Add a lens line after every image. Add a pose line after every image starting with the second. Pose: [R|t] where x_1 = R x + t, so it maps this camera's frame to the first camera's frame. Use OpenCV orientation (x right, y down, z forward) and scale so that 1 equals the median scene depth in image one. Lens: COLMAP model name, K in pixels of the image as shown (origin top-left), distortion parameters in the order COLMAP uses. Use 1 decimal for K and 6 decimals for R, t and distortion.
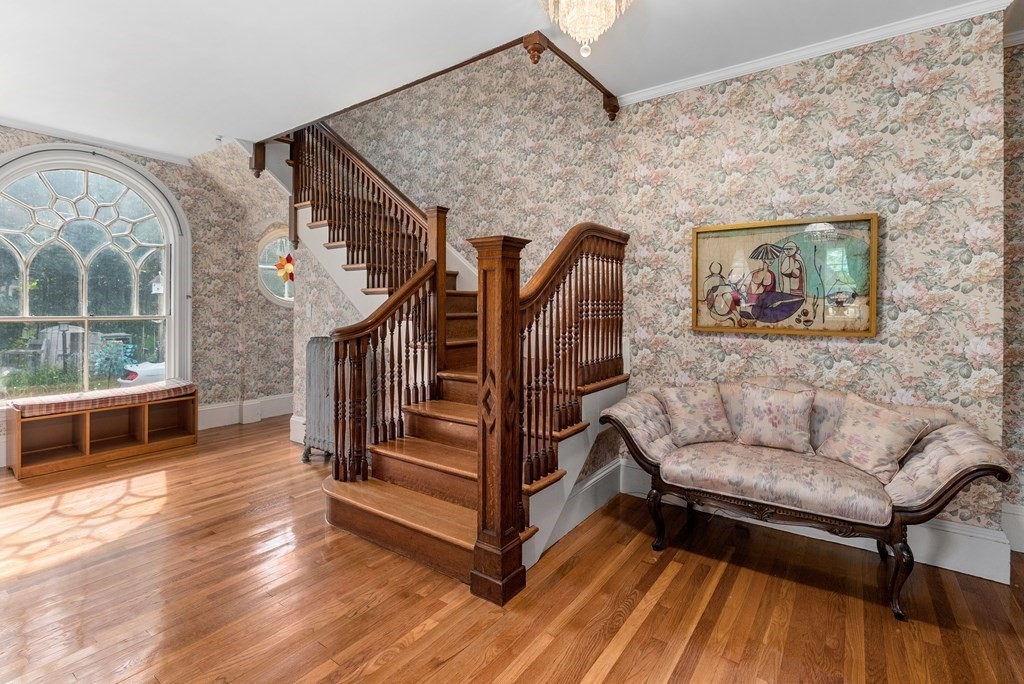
lens RADIAL K [[471.8, 0, 510.2], [0, 471.8, 310.1], [0, 0, 1]] dist [-0.010436, 0.003062]
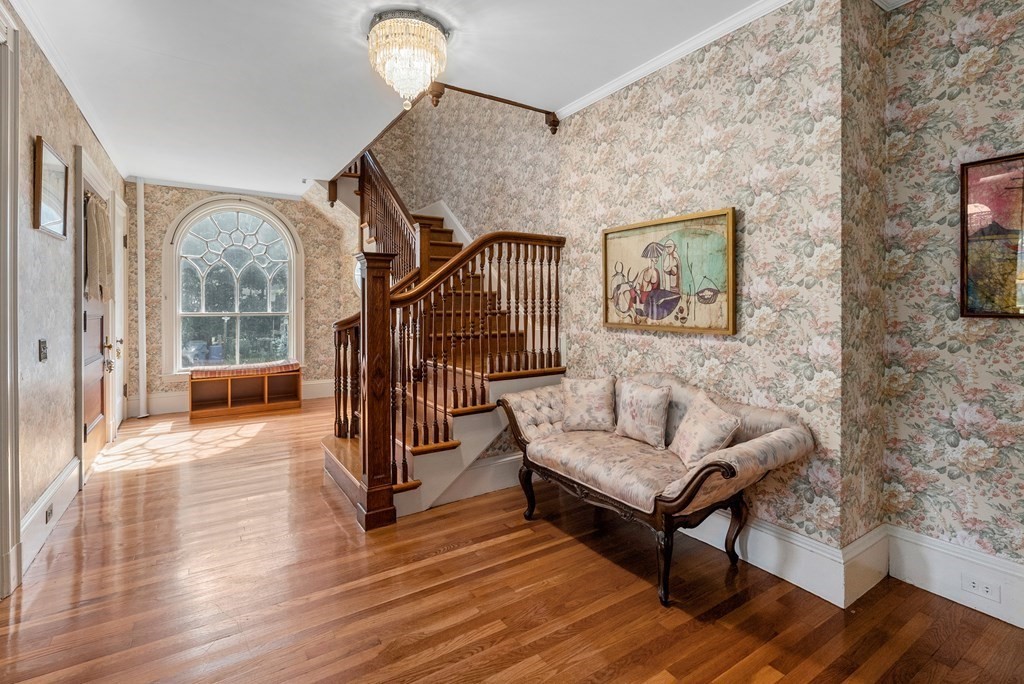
lens RADIAL K [[471.8, 0, 512.2], [0, 471.8, 308.5], [0, 0, 1]] dist [-0.010436, 0.003062]
pose [[0.931908, -0.002041, -0.362690, 0.635881], [0.002571, 0.999996, 0.000978, 0.000421], [0.362687, -0.001844, 0.931909, -0.065610]]
